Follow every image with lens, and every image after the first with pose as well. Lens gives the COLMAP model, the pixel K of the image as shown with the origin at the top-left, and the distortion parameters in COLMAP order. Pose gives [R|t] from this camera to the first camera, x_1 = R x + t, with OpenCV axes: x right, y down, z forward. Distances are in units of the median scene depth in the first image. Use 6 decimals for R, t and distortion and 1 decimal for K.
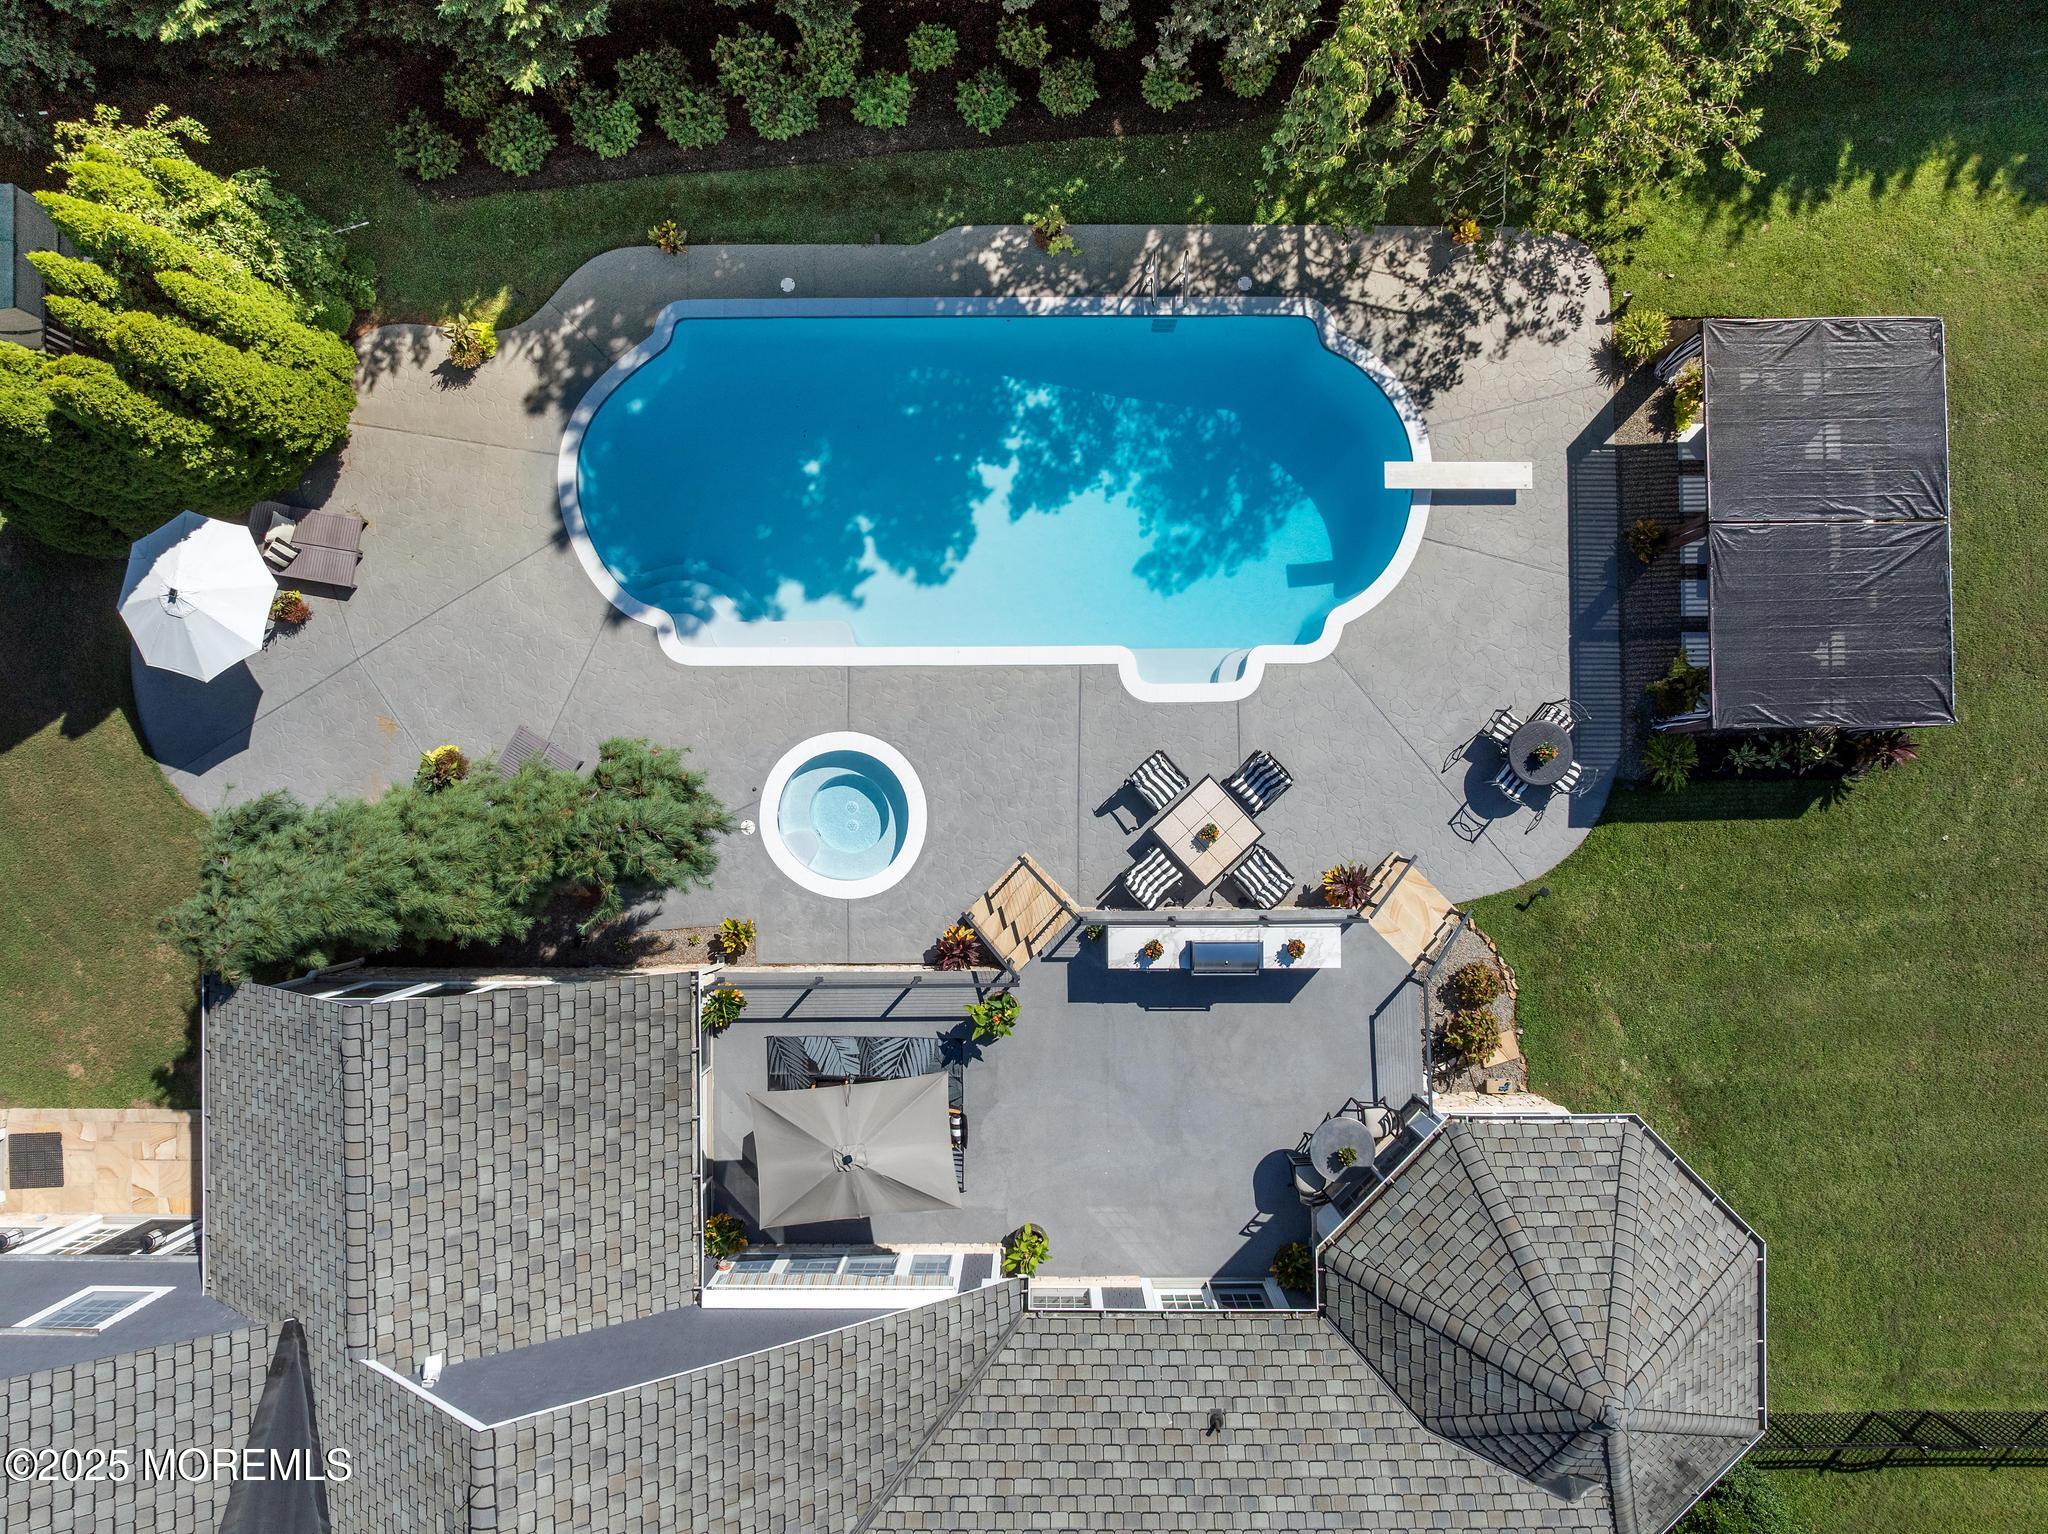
lens RADIAL K [[1417.6, 0, 1030.1], [0, 1417.6, 777.4], [0, 0, 1]] dist [-0.064424, 0.027952]
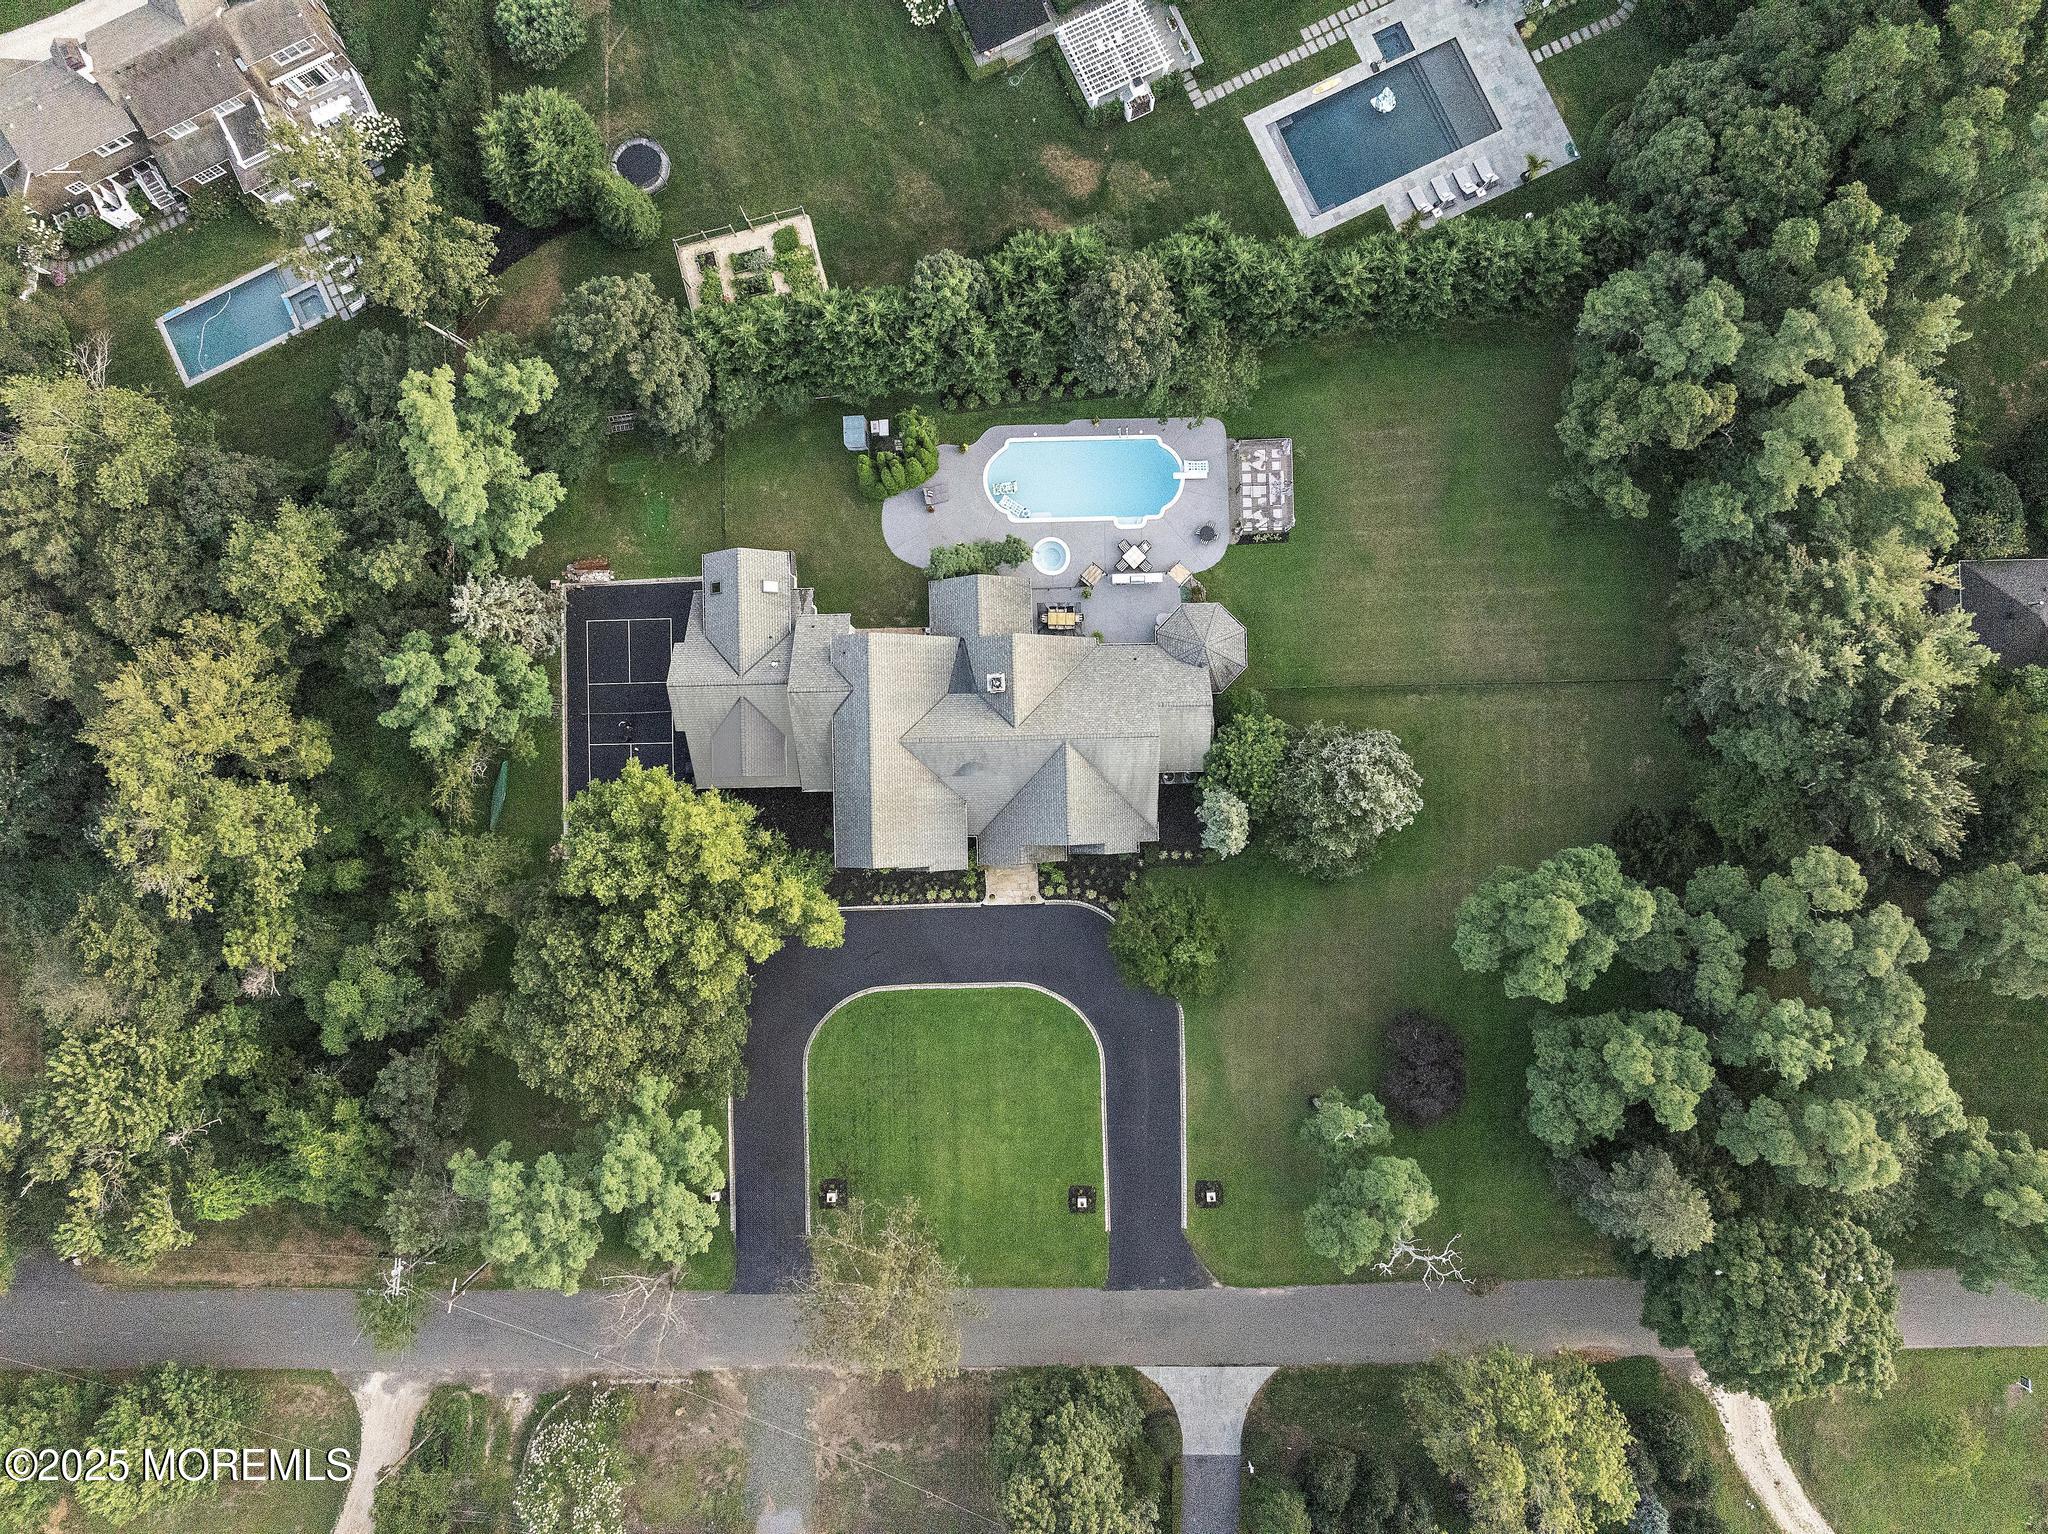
lens RADIAL K [[1417.6, 0, 1030.1], [0, 1417.6, 777.4], [0, 0, 1]] dist [-0.064424, 0.027952]
pose [[0.999686, -0.020943, 0.013784, -0.283821], [0.020679, 0.999605, 0.019026, 0.655252], [-0.014177, -0.018735, 0.999724, -3.537826]]
